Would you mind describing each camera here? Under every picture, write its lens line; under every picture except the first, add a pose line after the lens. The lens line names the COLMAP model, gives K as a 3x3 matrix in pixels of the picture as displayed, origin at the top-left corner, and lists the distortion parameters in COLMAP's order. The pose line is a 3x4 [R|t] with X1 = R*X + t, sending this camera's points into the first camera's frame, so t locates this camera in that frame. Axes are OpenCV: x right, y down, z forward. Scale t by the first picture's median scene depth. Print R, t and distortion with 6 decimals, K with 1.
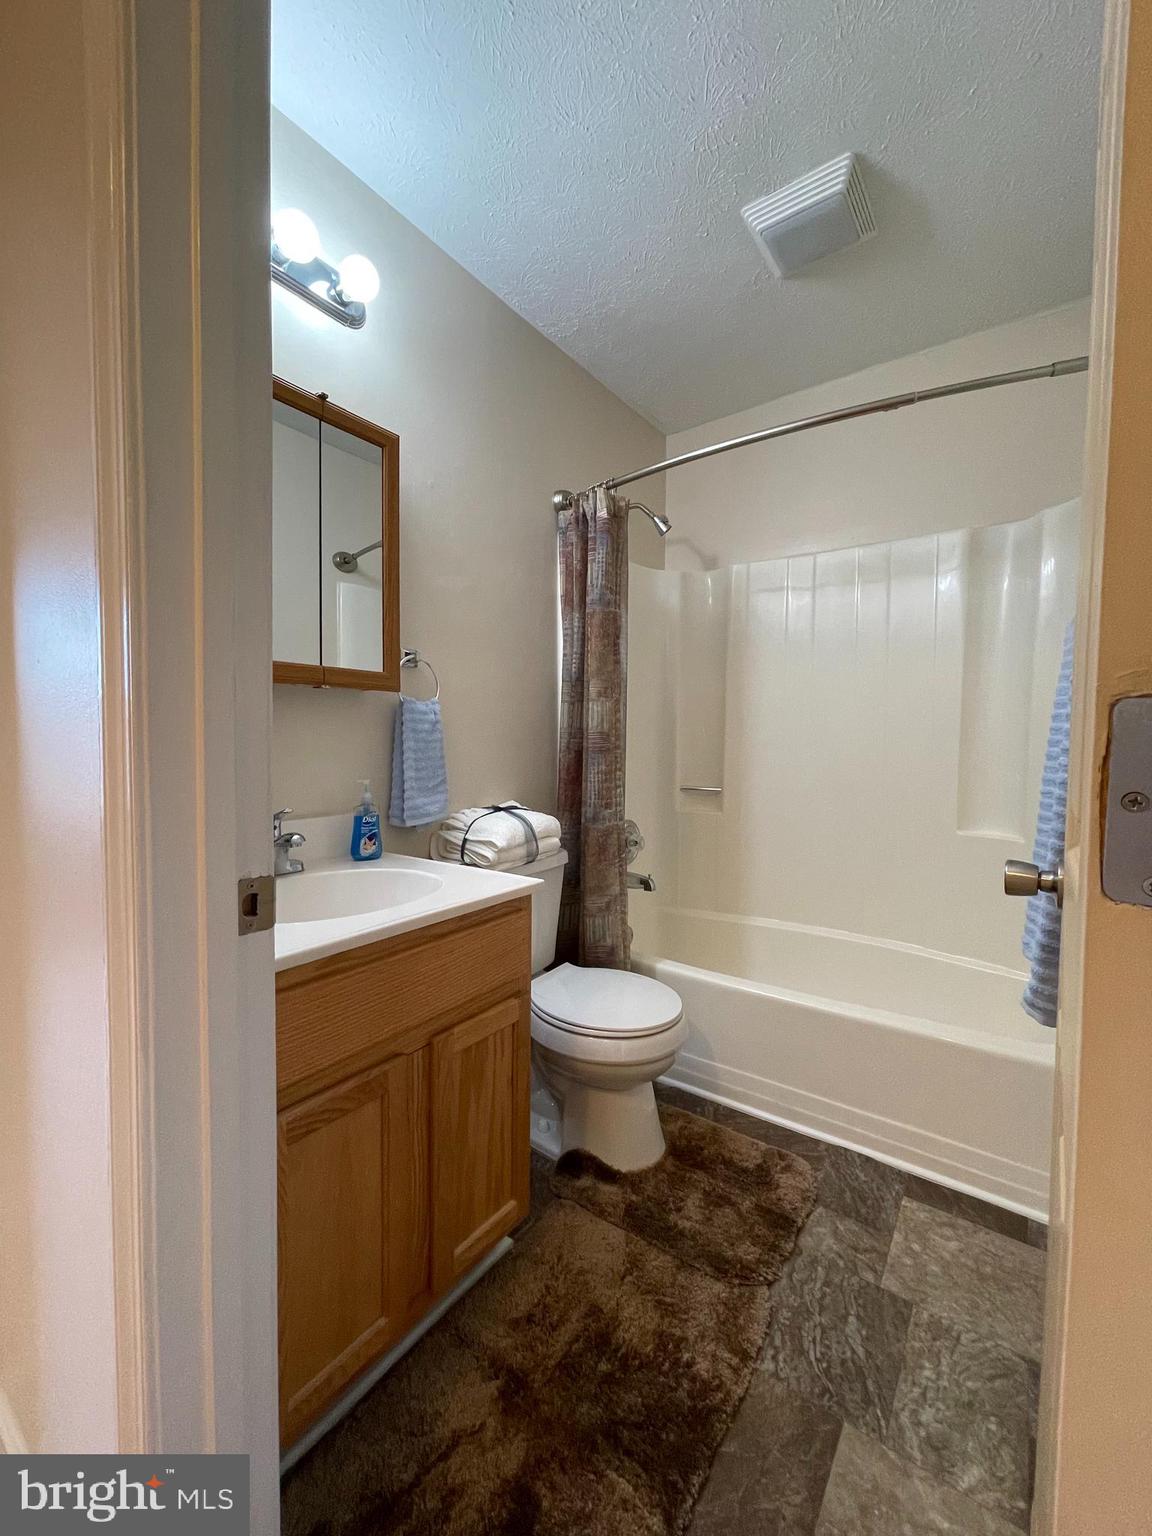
lens RADIAL K [[621.0, 0, 574.2], [0, 621.0, 765.6], [0, 0, 1]] dist [-0.006325, 0.005519]
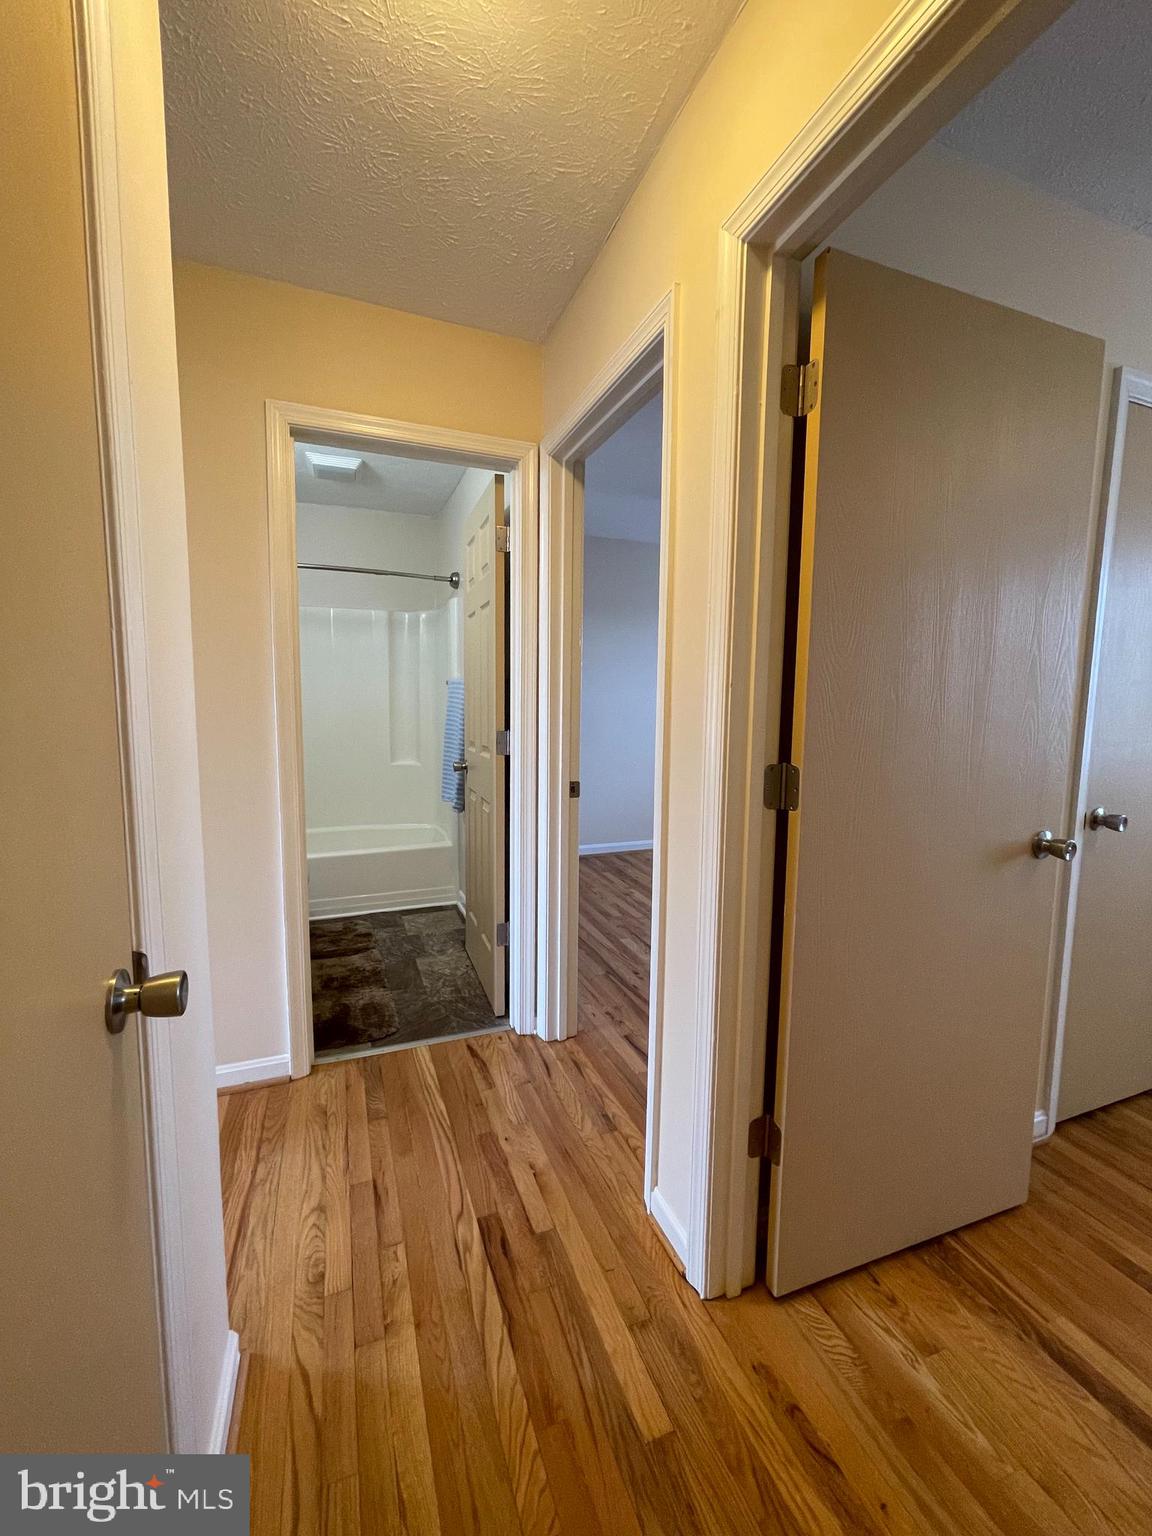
lens RADIAL K [[621.0, 0, 574.2], [0, 621.0, 765.6], [0, 0, 1]] dist [-0.006325, 0.005519]
pose [[0.540973, -0.092169, 0.835974, -1.107722], [0.031559, 0.995502, 0.089335, -0.070773], [-0.840448, -0.021946, 0.541448, -0.874863]]
